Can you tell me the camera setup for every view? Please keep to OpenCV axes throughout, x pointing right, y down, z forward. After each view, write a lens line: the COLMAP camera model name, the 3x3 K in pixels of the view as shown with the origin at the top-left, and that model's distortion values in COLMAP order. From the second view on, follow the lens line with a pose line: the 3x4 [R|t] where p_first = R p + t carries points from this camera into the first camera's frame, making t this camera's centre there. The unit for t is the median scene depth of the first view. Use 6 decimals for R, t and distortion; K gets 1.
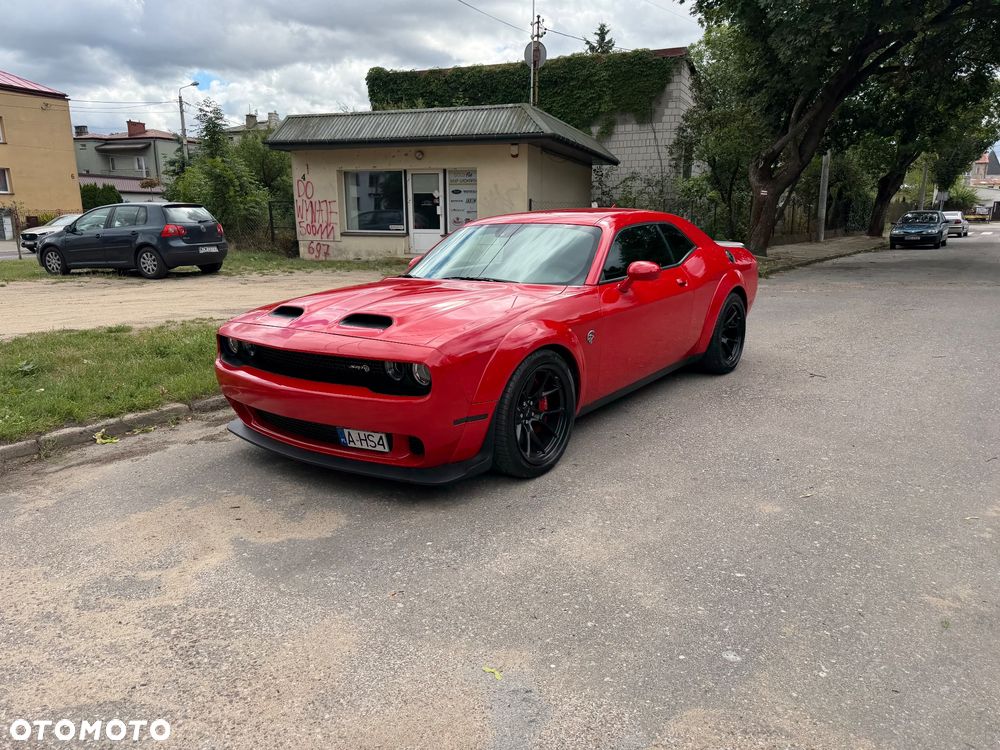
lens RADIAL K [[703.4, 0, 501.8], [0, 703.4, 382.4], [0, 0, 1]] dist [0.059153, -0.078654]
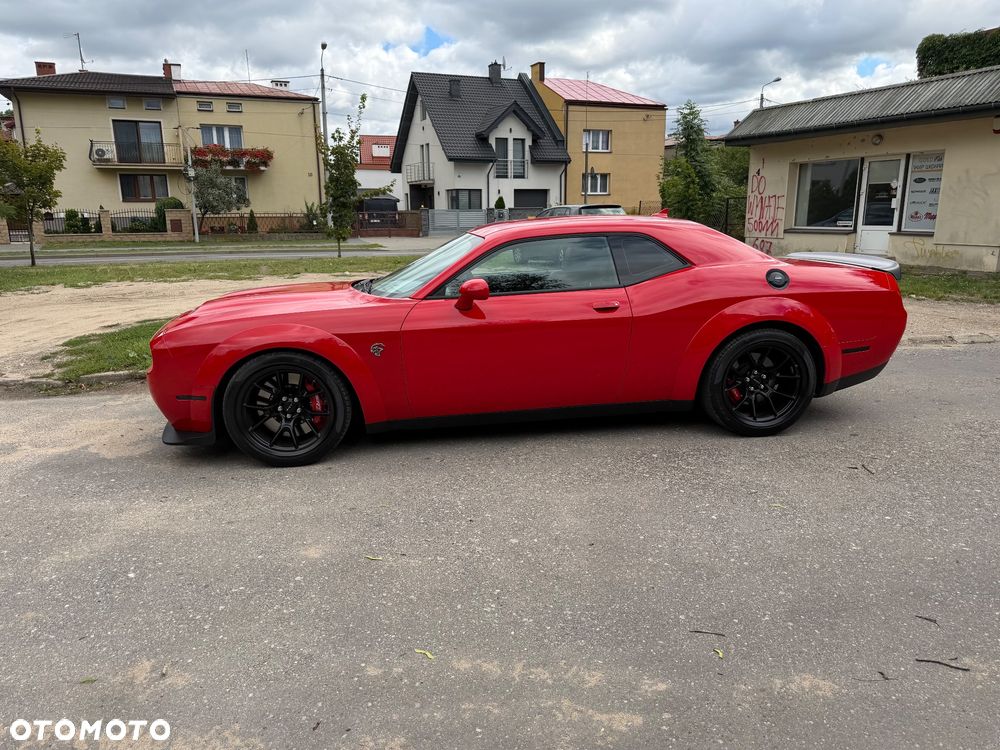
lens RADIAL K [[705.4, 0, 500.1], [0, 705.4, 373.5], [0, 0, 1]] dist [0.029982, -0.035466]
pose [[0.684156, 0.157377, -0.712154, 0.283202], [-0.157708, 0.985263, 0.066222, -0.036725], [0.712081, 0.067006, 0.698893, 0.125067]]
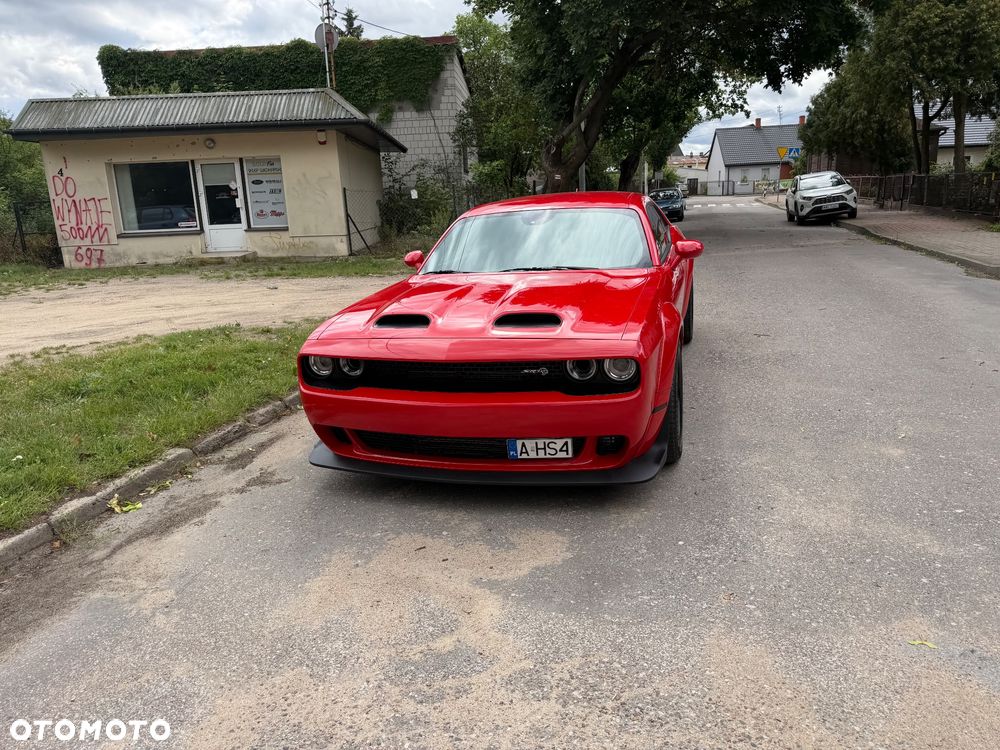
lens RADIAL K [[706.0, 0, 504.0], [0, 706.0, 370.7], [0, 0, 1]] dist [0.038503, -0.049323]
pose [[0.933269, -0.121478, 0.338012, -0.135672], [0.121221, 0.992383, 0.021953, -0.011582], [-0.338104, 0.020487, 0.940886, 0.037053]]
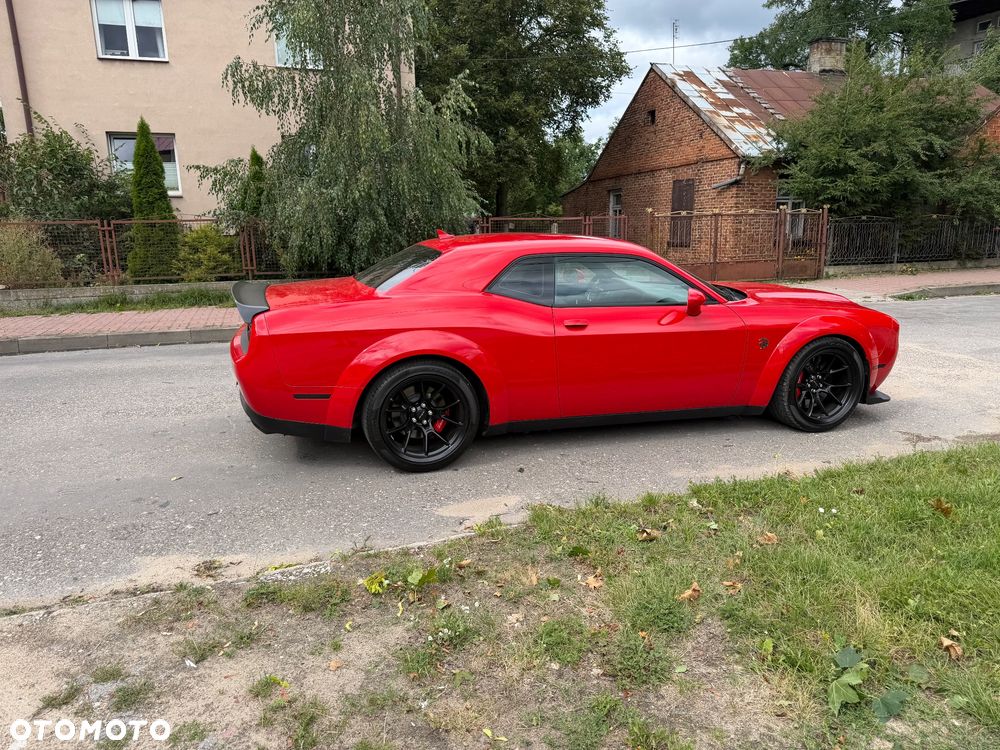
lens RADIAL K [[700.4, 0, 503.4], [0, 700.4, 383.3], [0, 0, 1]] dist [0.056127, -0.082102]
pose [[-0.815583, -0.114262, 0.567247, -0.164370], [0.148883, 0.905867, 0.396533, -0.173789], [-0.559159, 0.407859, -0.721798, 0.700688]]
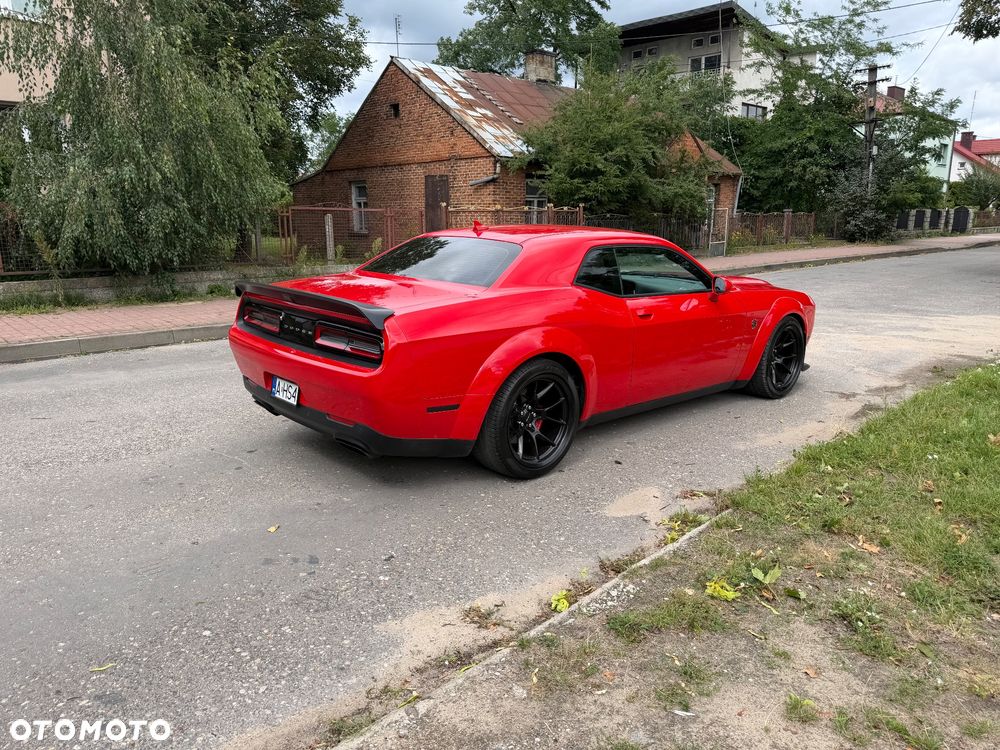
lens RADIAL K [[700.4, 0, 503.4], [0, 700.4, 383.3], [0, 0, 1]] dist [0.056127, -0.082102]
pose [[-0.984227, -0.038432, 0.172683, -0.001986], [0.043278, 0.894153, 0.445666, -0.185787], [-0.171533, 0.446110, -0.878386, 0.752535]]
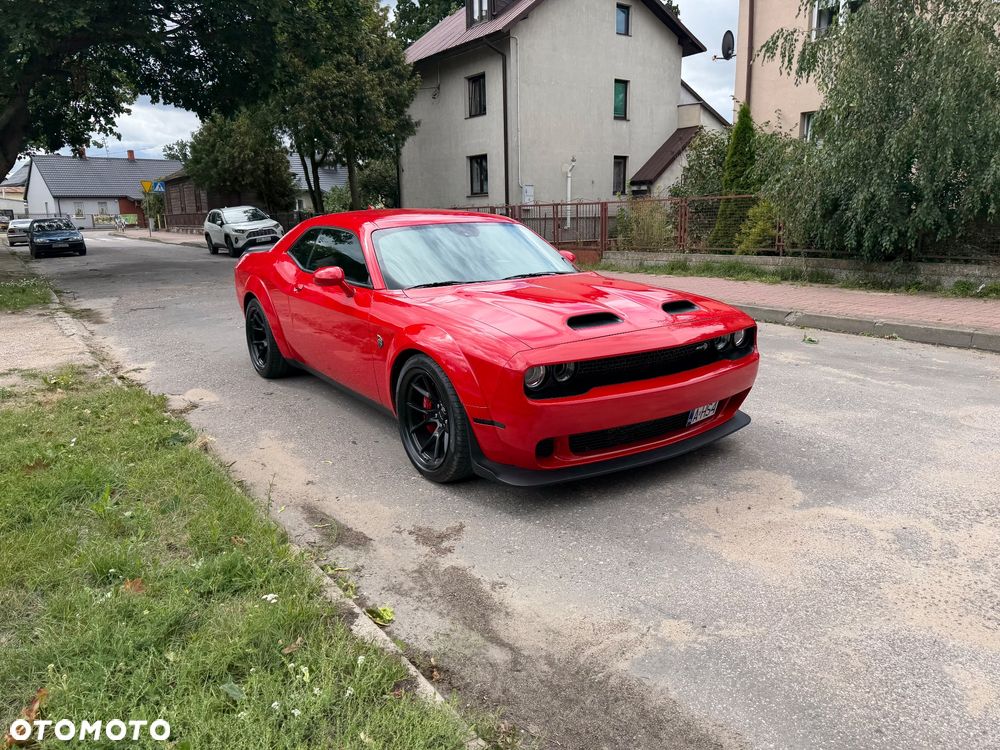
lens RADIAL K [[704.4, 0, 508.5], [0, 704.4, 373.3], [0, 0, 1]] dist [0.047779, -0.057370]
pose [[0.303690, -0.211025, 0.929108, -0.328867], [0.232772, 0.962046, 0.142422, -0.051877], [-0.923899, 0.173018, 0.341285, 0.224343]]
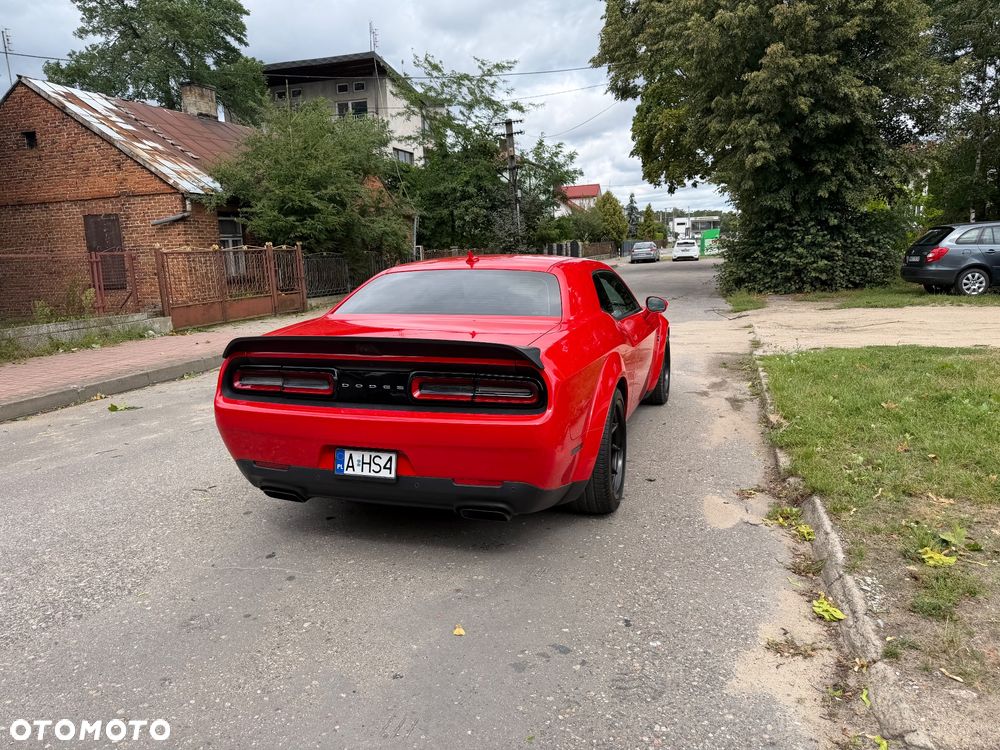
lens RADIAL K [[705.0, 0, 507.2], [0, 705.0, 369.6], [0, 0, 1]] dist [0.043326, -0.053199]
pose [[-0.944779, 0.089838, -0.315154, 0.155283], [-0.038730, 0.924340, 0.379598, -0.177602], [0.325411, 0.370843, -0.869818, 0.723308]]
